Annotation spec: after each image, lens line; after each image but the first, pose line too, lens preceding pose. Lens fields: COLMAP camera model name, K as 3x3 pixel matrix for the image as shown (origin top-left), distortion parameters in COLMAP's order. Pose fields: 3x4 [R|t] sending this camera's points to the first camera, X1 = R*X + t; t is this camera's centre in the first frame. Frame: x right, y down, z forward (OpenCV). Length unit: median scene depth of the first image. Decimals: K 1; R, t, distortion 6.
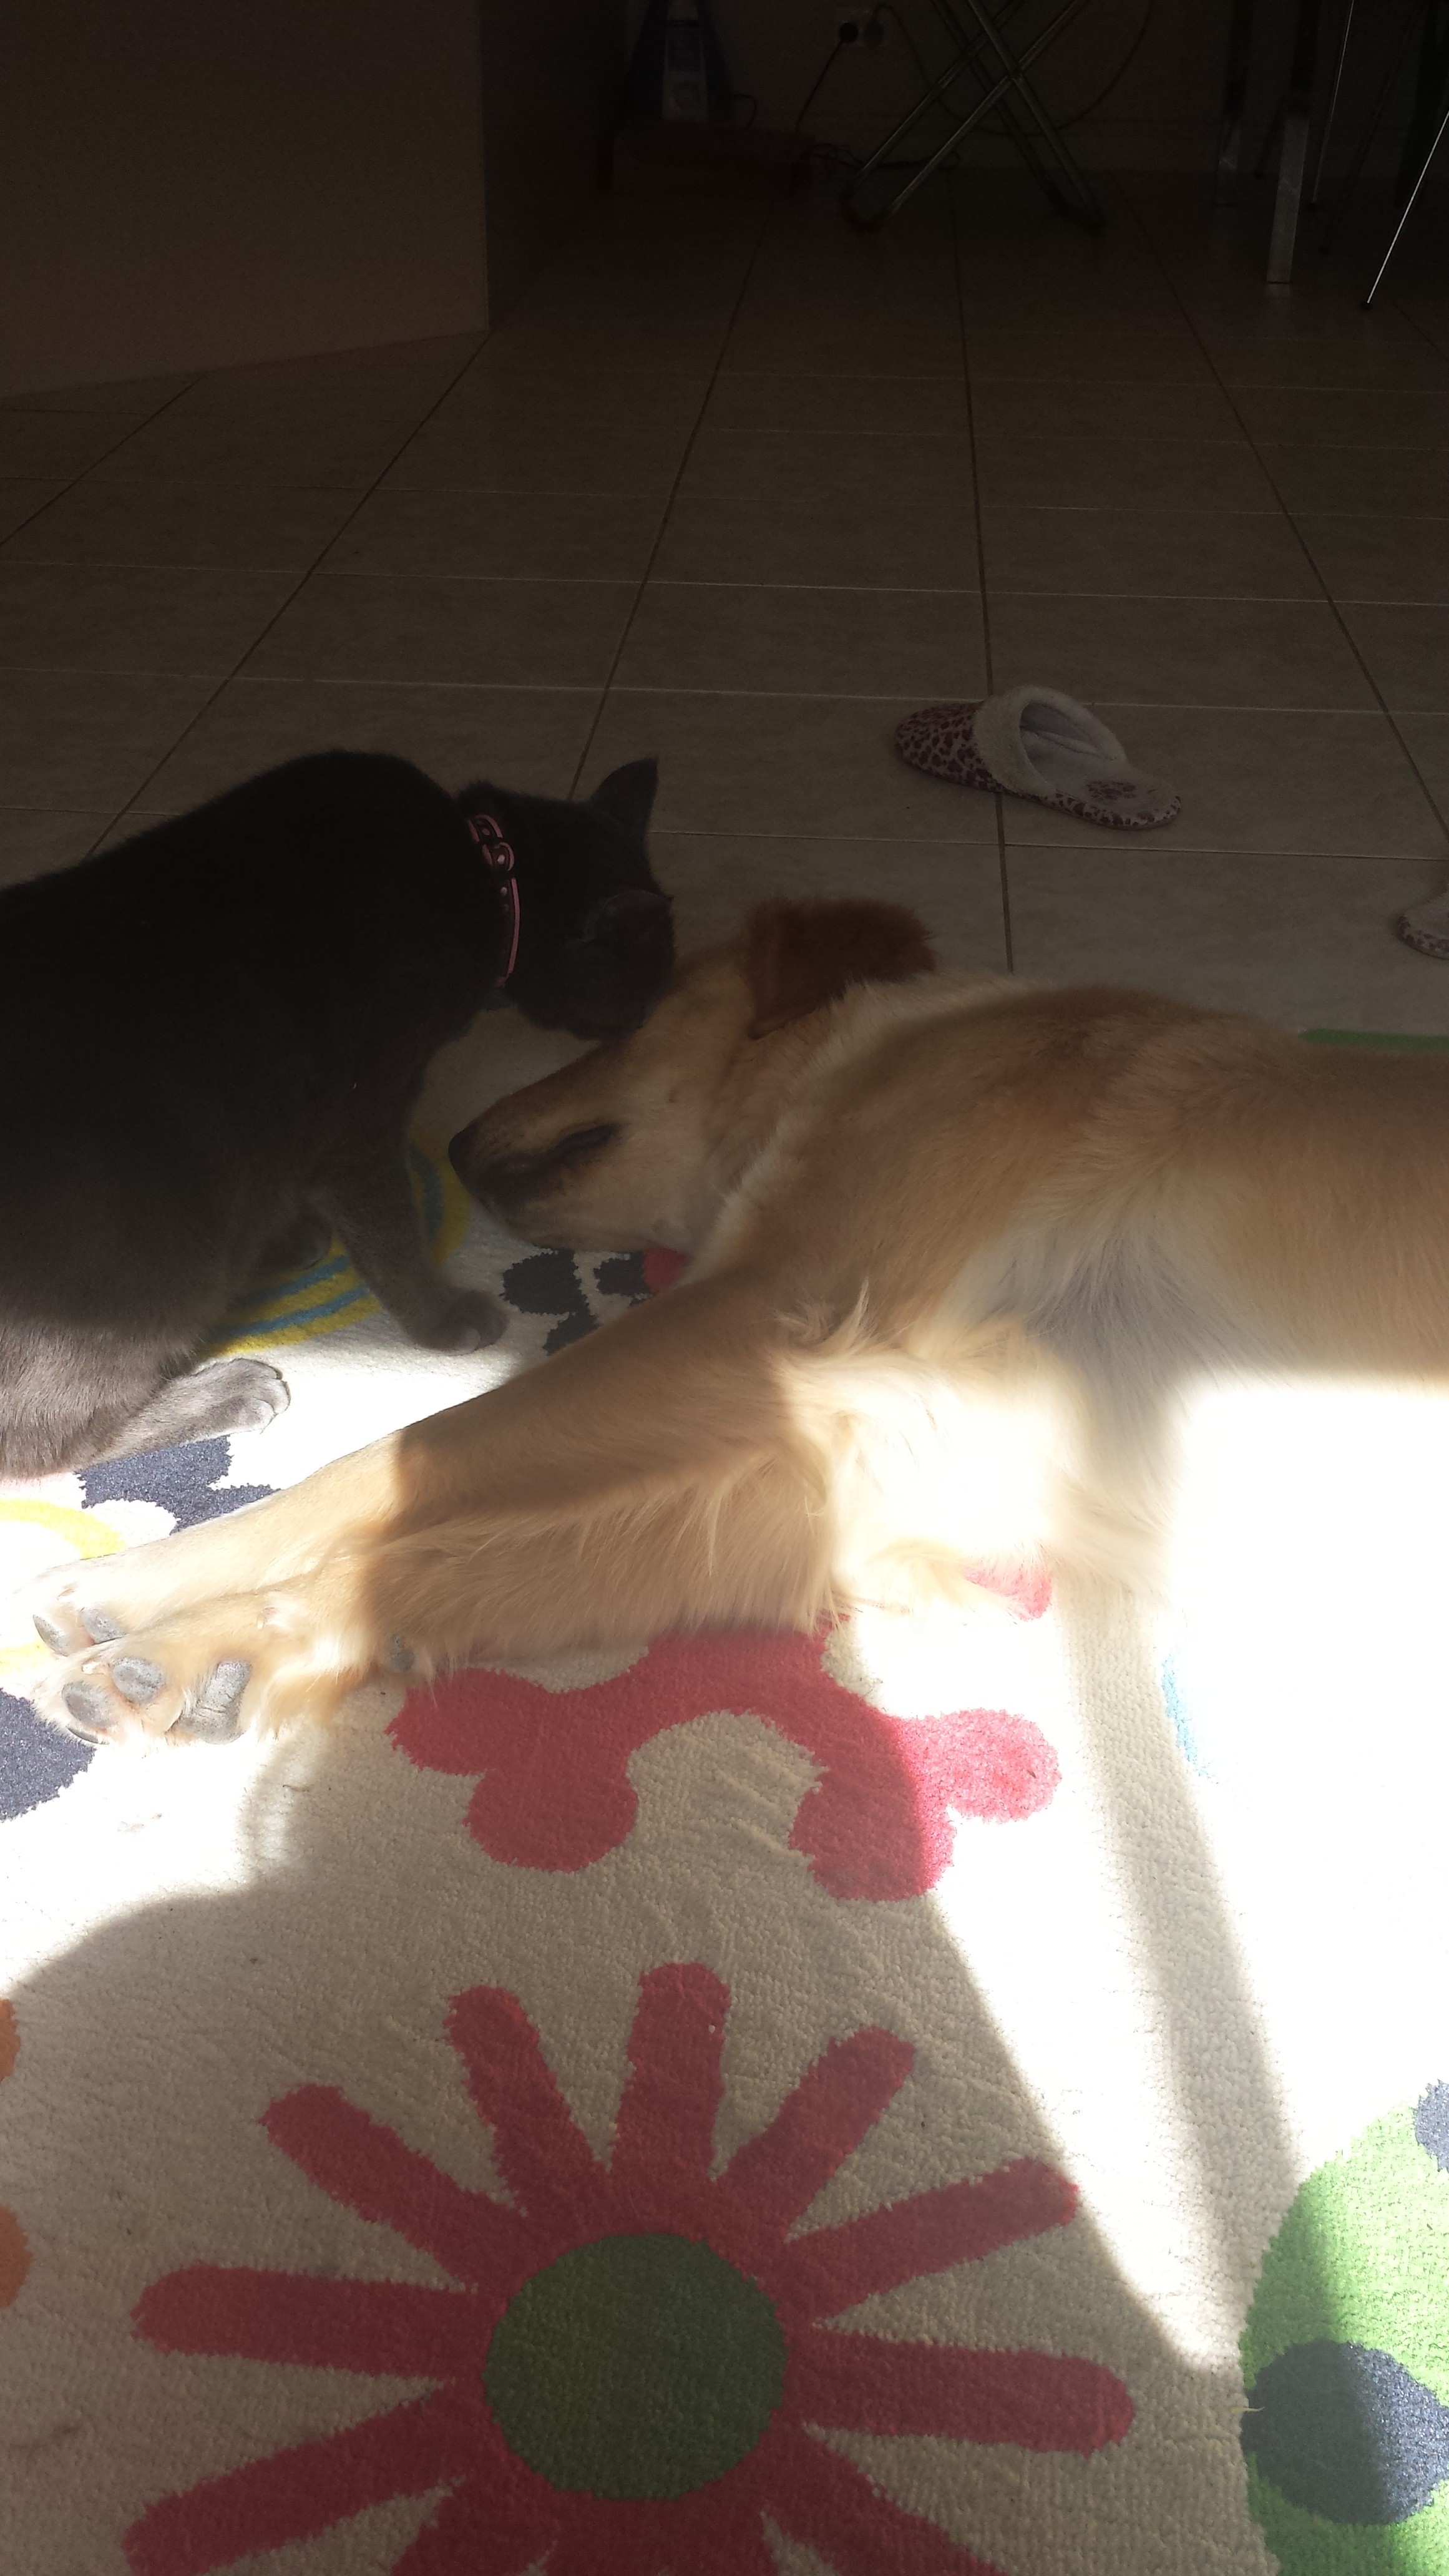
lens RADIAL K [[2367.4, 0, 725.4], [0, 2367.4, 1229.5], [0, 0, 1]] dist [0.117795, -0.292102]
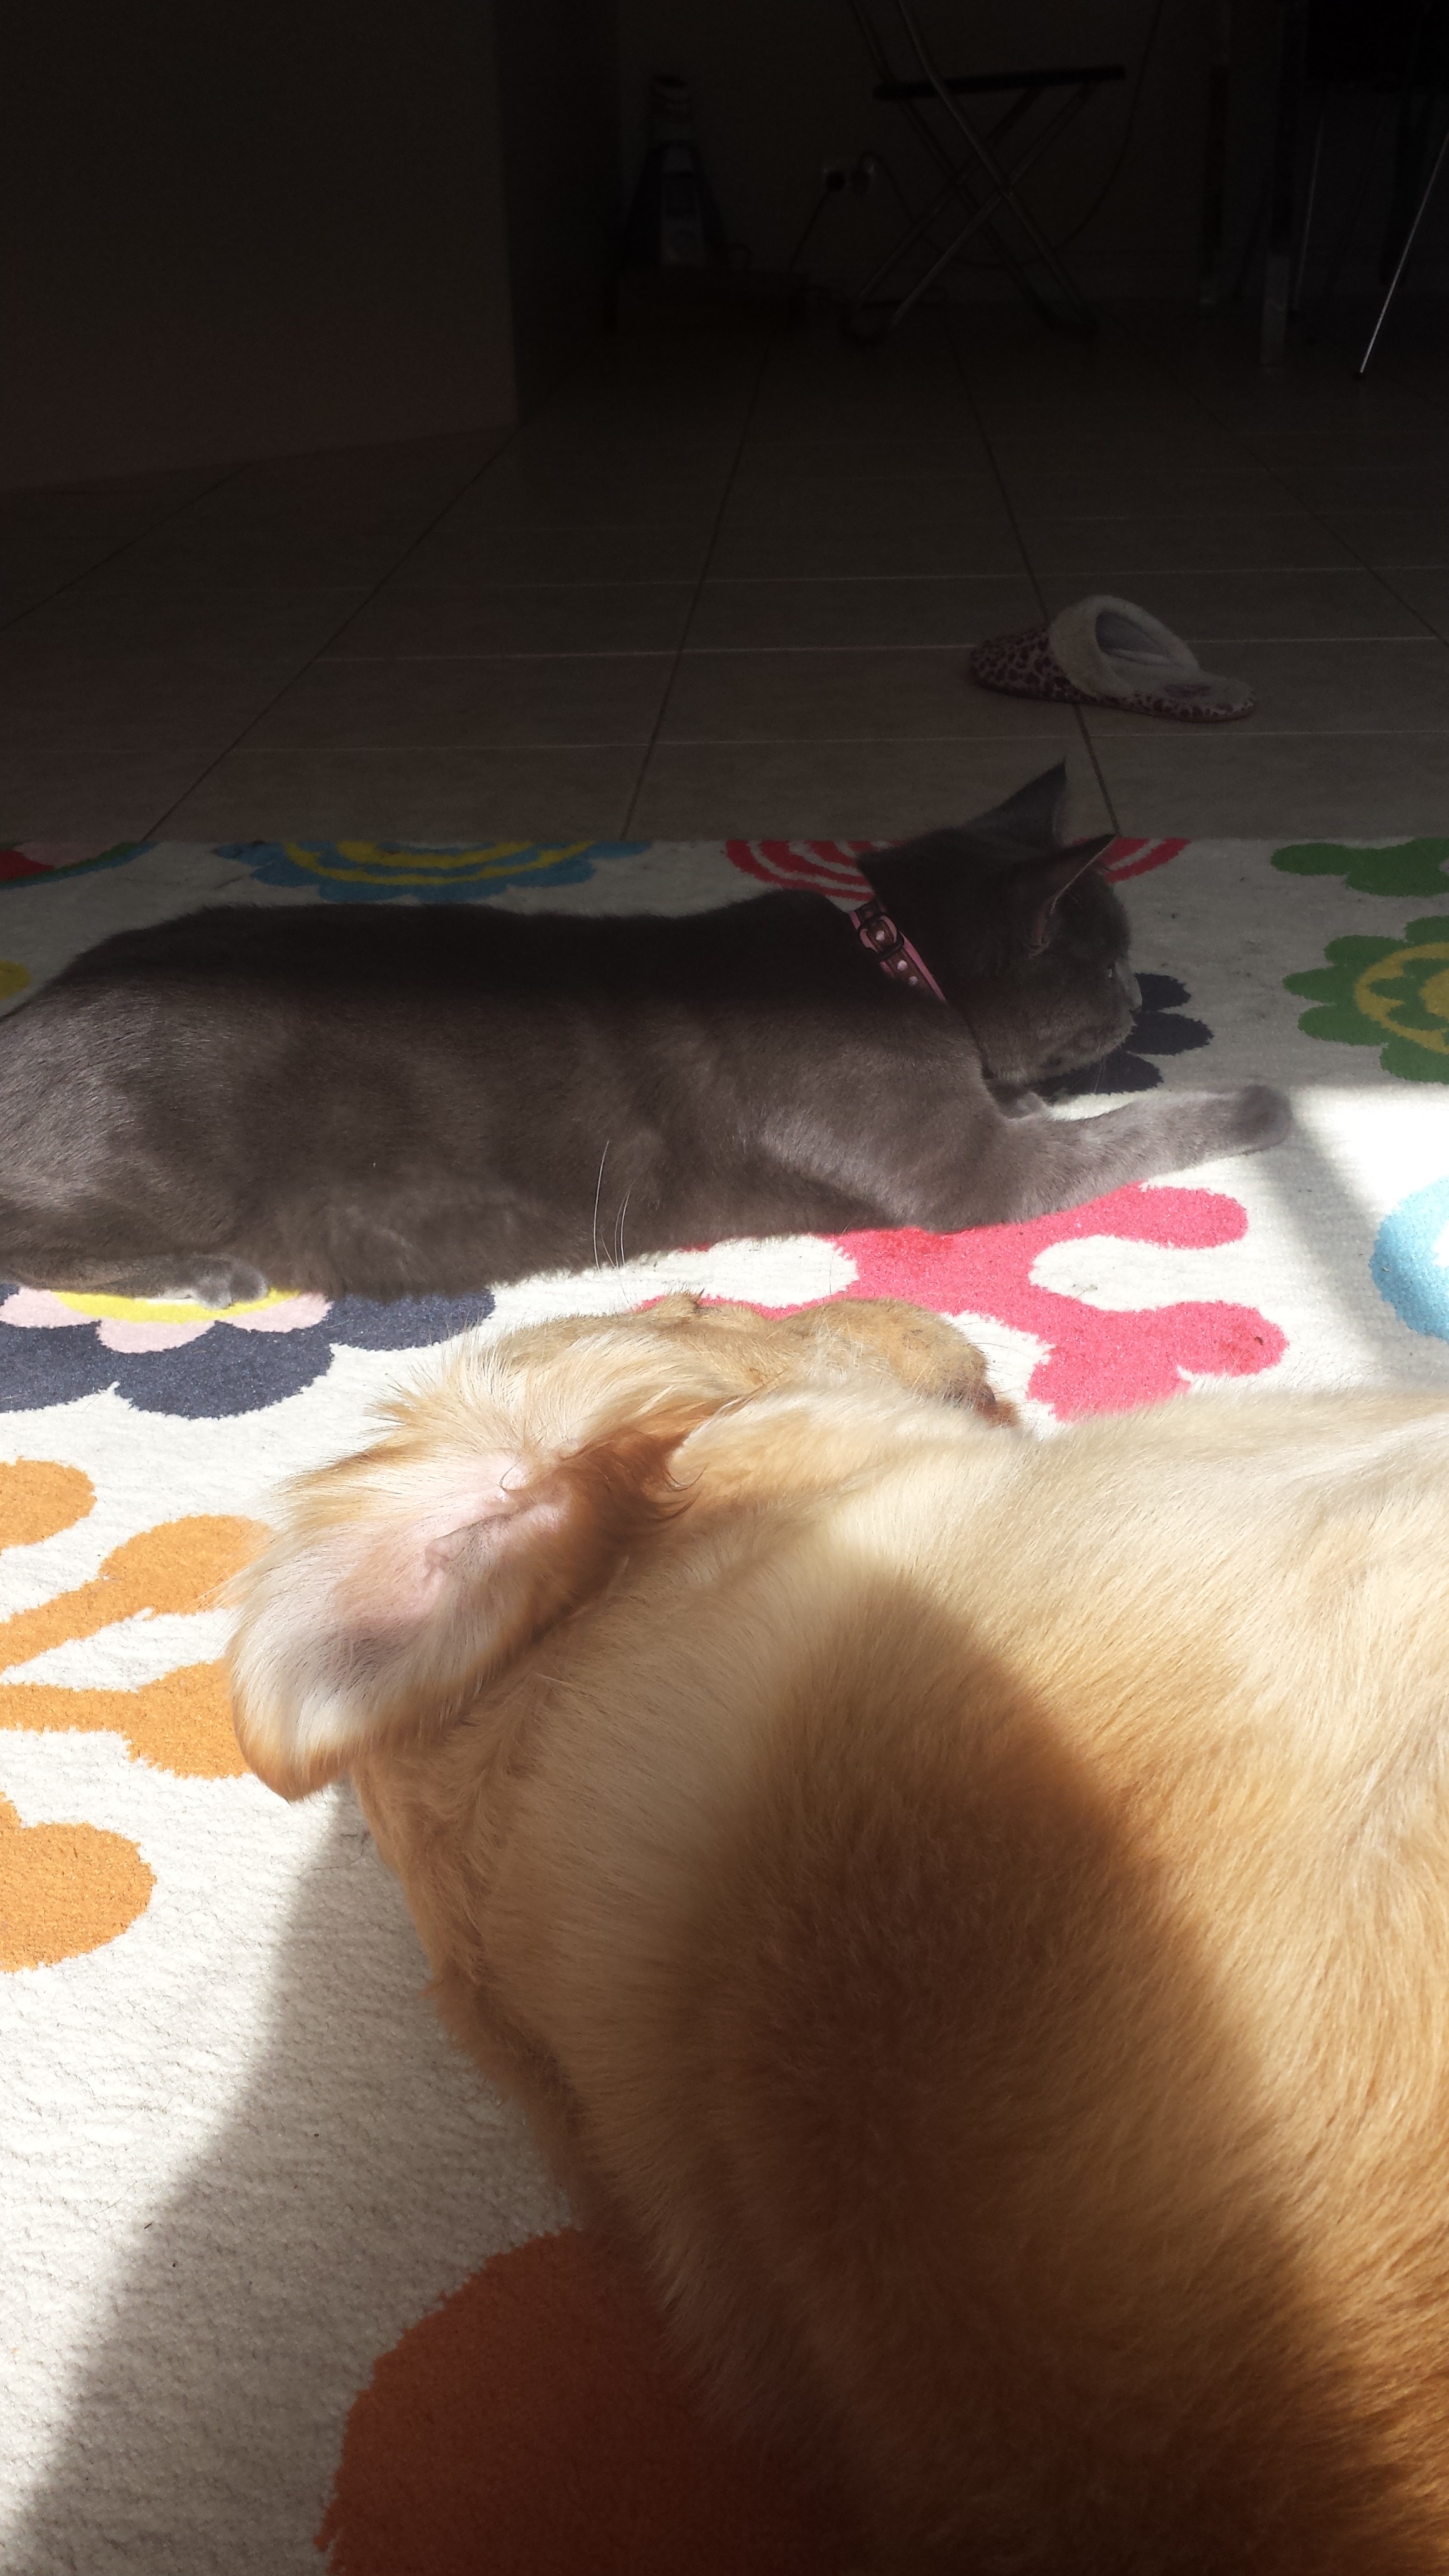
lens RADIAL K [[2367.4, 0, 725.4], [0, 2367.4, 1229.5], [0, 0, 1]] dist [0.117795, -0.292102]
pose [[0.999179, -0.040491, 0.000958, -0.046628], [0.040422, 0.995413, -0.086714, 0.126373], [0.002558, 0.086682, 0.996233, -0.004089]]
